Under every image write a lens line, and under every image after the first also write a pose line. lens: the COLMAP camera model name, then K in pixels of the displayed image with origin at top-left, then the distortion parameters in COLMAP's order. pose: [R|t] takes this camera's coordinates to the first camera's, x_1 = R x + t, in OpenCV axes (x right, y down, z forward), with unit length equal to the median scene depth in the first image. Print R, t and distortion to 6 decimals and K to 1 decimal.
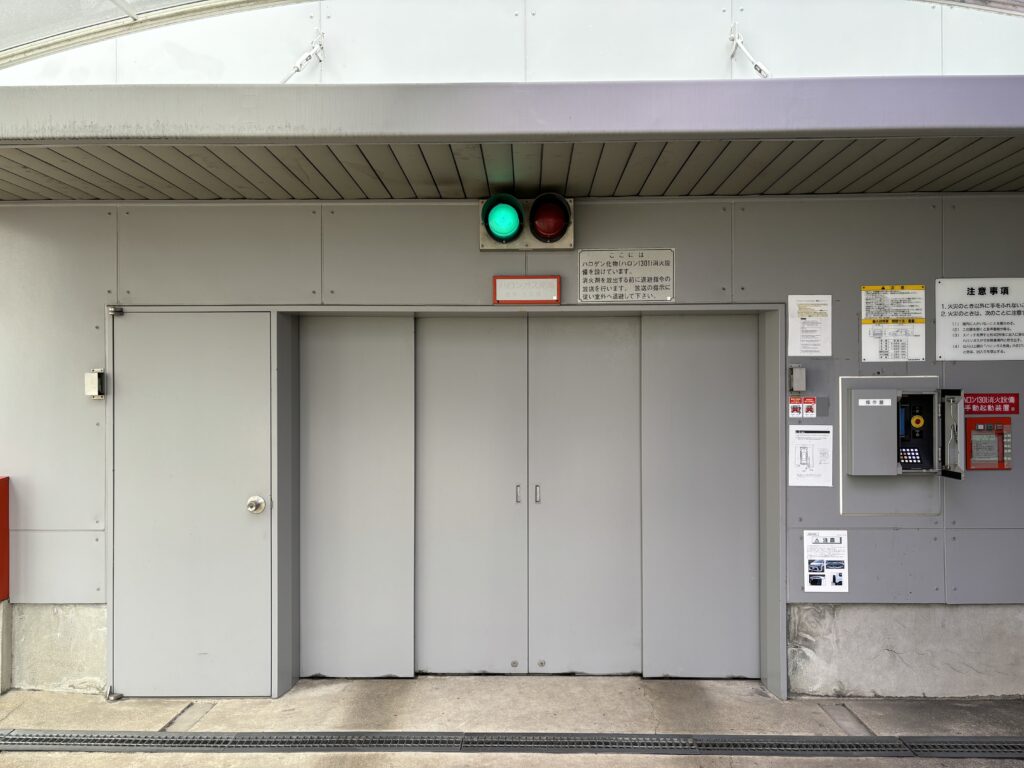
lens RADIAL K [[816.6, 0, 512.0], [0, 816.6, 384.0], [0, 0, 1]] dist [0.051167, -0.004074]
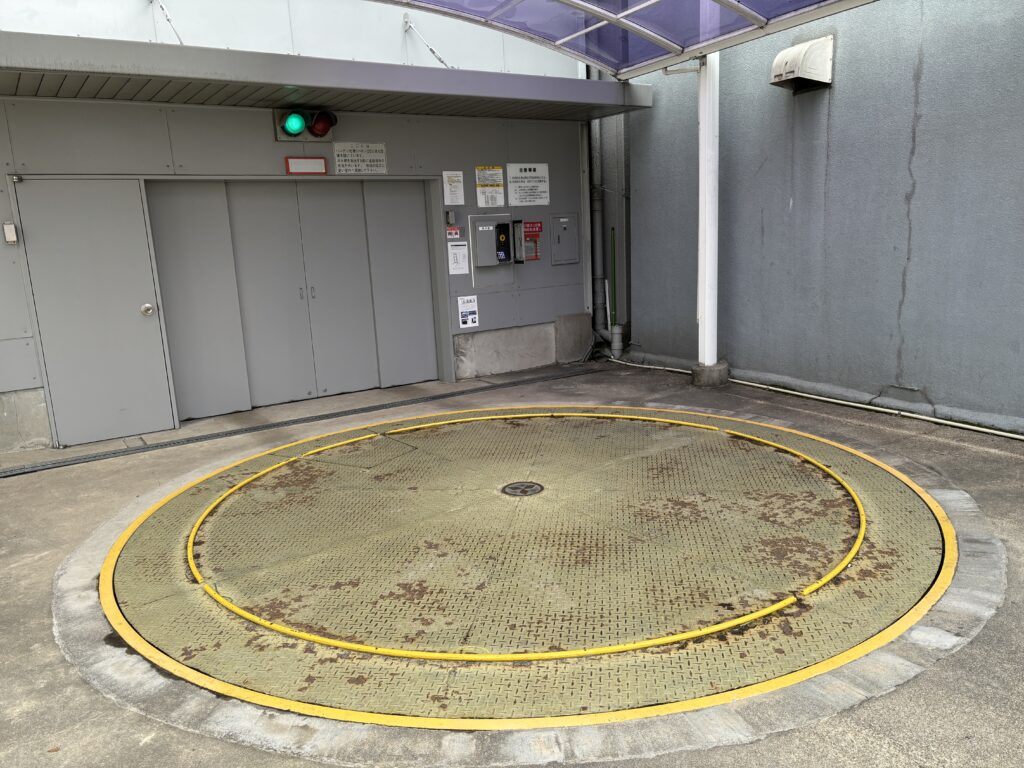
lens RADIAL K [[750.2, 0, 512.0], [0, 750.2, 384.0], [0, 0, 1]] dist [0.006454, -0.002728]
pose [[0.824743, -0.146363, 0.546240, -0.531330], [0.041856, 0.979076, 0.199143, 0.031627], [-0.563957, -0.141379, 0.813612, -0.533659]]
